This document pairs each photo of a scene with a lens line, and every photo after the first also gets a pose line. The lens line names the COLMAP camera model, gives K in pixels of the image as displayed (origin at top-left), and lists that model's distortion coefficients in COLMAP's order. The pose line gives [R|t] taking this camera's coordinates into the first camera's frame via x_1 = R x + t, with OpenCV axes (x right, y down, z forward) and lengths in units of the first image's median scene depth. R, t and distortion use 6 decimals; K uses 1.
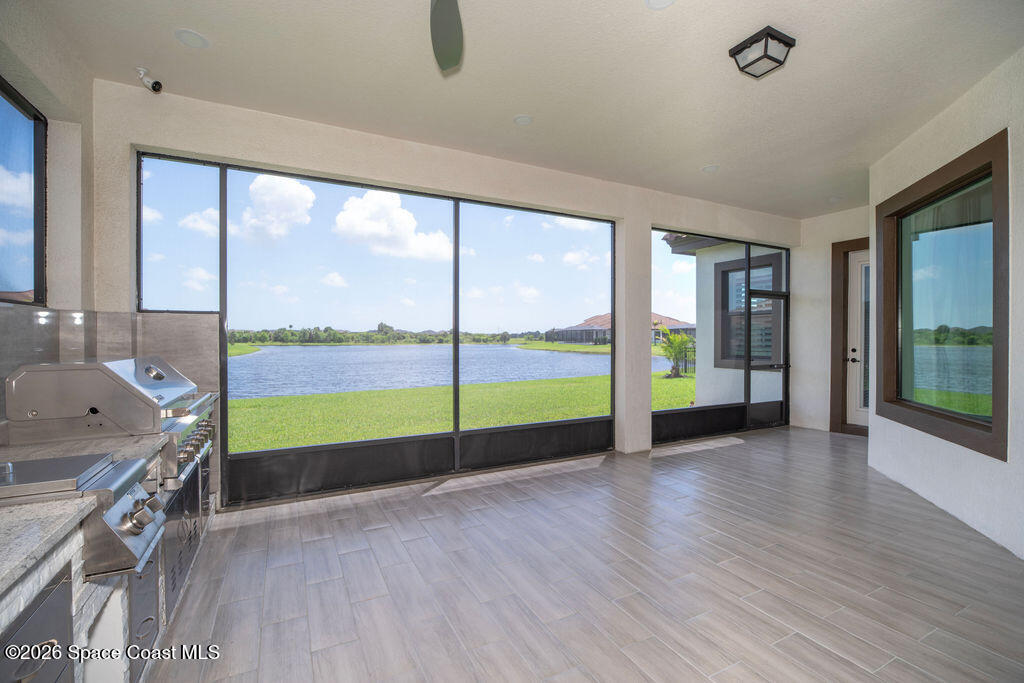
lens RADIAL K [[448.9, 0, 513.0], [0, 448.9, 340.0], [0, 0, 1]] dist [-0.002902, -0.005105]
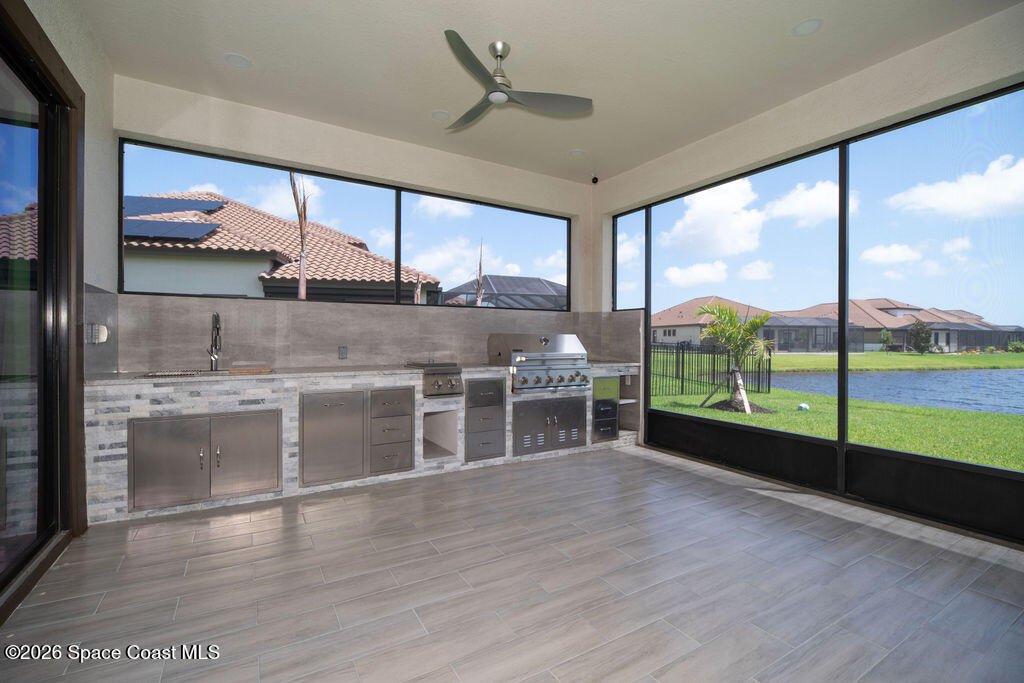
lens RADIAL K [[448.9, 0, 513.0], [0, 448.9, 340.0], [0, 0, 1]] dist [-0.002902, -0.005105]
pose [[0.060702, -0.000989, -0.998155, 0.674734], [-0.017359, 0.999847, -0.002046, 0.044485], [0.998005, 0.017452, 0.060676, 0.430706]]
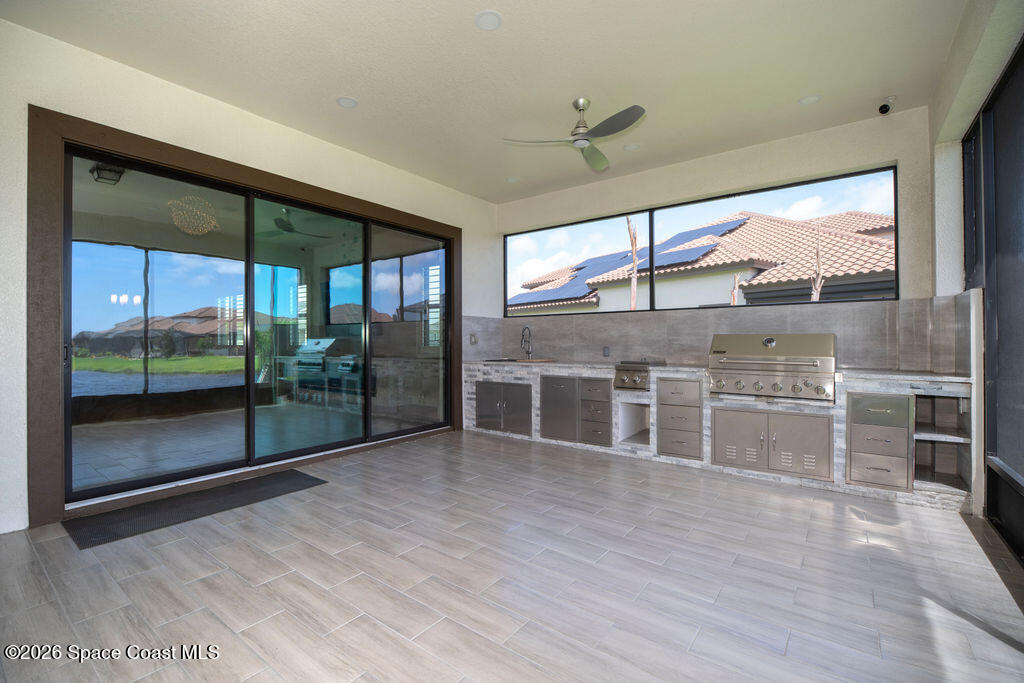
lens RADIAL K [[448.9, 0, 513.0], [0, 448.9, 340.0], [0, 0, 1]] dist [-0.002902, -0.005105]
pose [[-0.899990, -0.005140, -0.435879, 0.454814], [-0.008207, 0.999953, 0.005154, 0.038936], [0.435832, 0.008216, -0.899990, 1.204579]]
